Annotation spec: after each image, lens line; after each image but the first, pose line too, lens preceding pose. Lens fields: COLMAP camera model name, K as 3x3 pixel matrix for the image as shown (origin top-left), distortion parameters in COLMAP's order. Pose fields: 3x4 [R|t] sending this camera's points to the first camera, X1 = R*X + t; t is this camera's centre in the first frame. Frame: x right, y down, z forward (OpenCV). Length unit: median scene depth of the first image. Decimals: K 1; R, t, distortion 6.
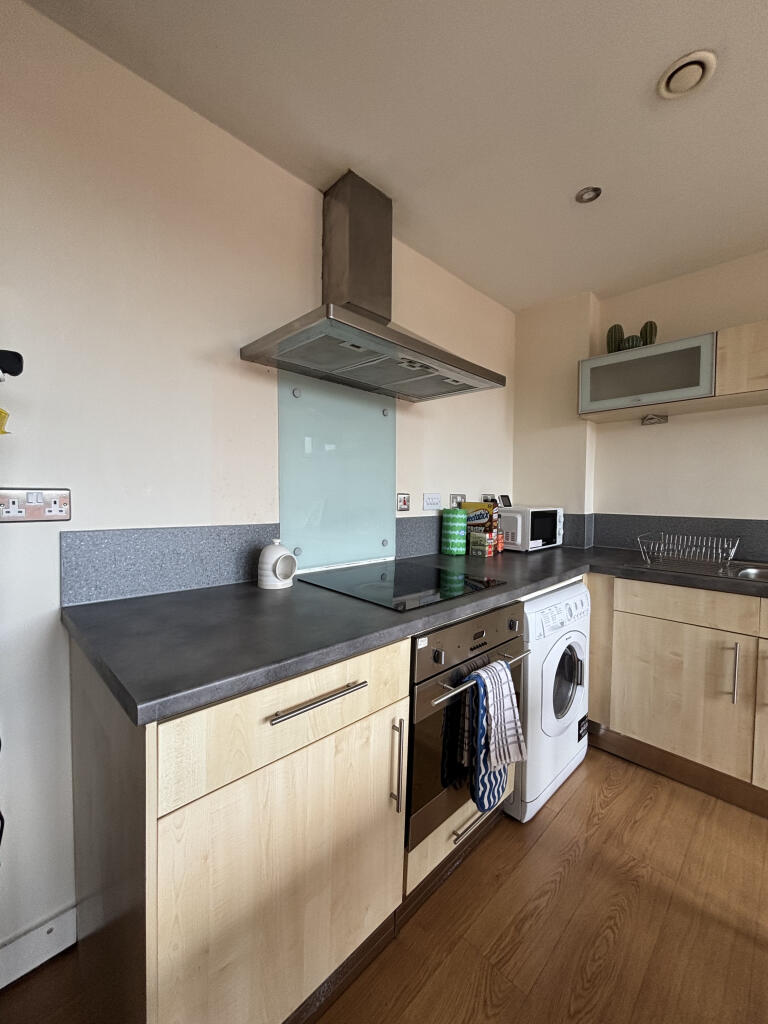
lens RADIAL K [[412.2, 0, 384.7], [0, 412.2, 519.4], [0, 0, 1]] dist [-0.001164, -0.000023]
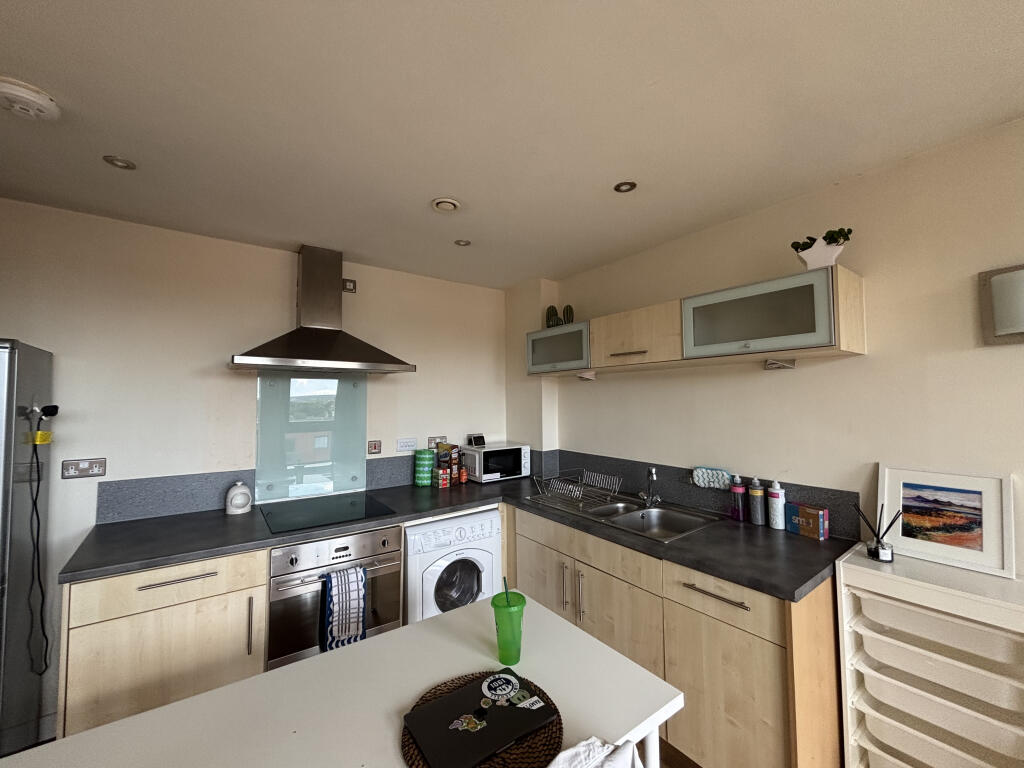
lens RADIAL K [[412.2, 0, 508.8], [0, 412.2, 384.2], [0, 0, 1]] dist [-0.001164, -0.000023]
pose [[0.990409, -0.018434, -0.136932, 0.648152], [0.004924, 0.995140, -0.098350, -0.108471], [0.138079, 0.096733, 0.985686, -0.301136]]
